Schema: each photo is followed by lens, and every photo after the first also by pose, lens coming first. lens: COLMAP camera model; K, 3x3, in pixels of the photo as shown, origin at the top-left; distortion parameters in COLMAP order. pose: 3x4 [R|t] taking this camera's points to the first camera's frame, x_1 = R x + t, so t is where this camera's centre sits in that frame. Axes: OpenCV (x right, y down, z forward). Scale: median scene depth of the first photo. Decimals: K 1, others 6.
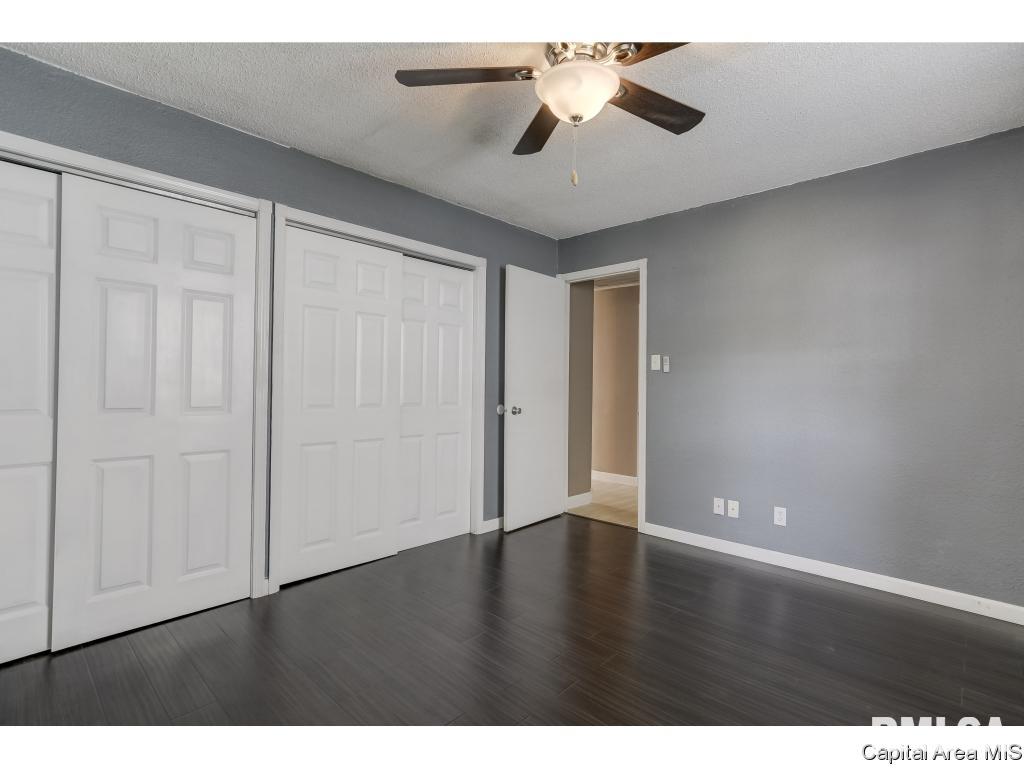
lens RADIAL K [[496.4, 0, 518.8], [0, 496.4, 382.5], [0, 0, 1]] dist [-0.003324, 0.005922]
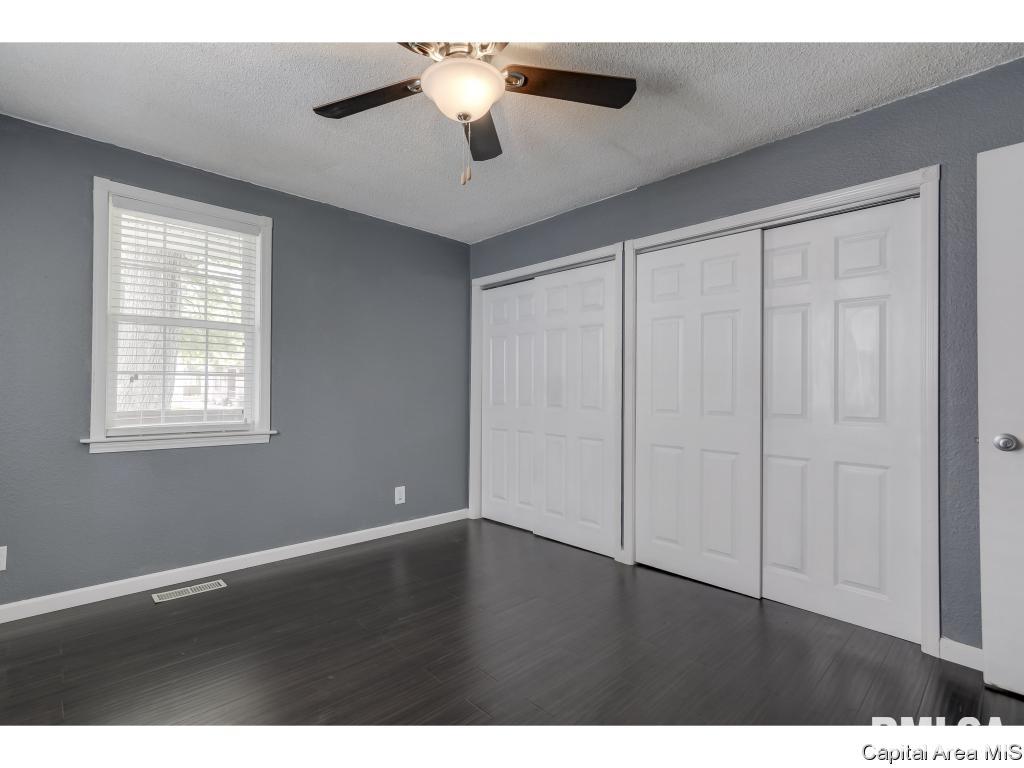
lens RADIAL K [[496.4, 0, 516.2], [0, 496.4, 382.1], [0, 0, 1]] dist [-0.003324, 0.005922]
pose [[-0.040233, -0.023661, -0.998910, 0.788259], [-0.002268, 0.999719, -0.023589, 0.014246], [0.999188, 0.001317, -0.040275, 0.846785]]
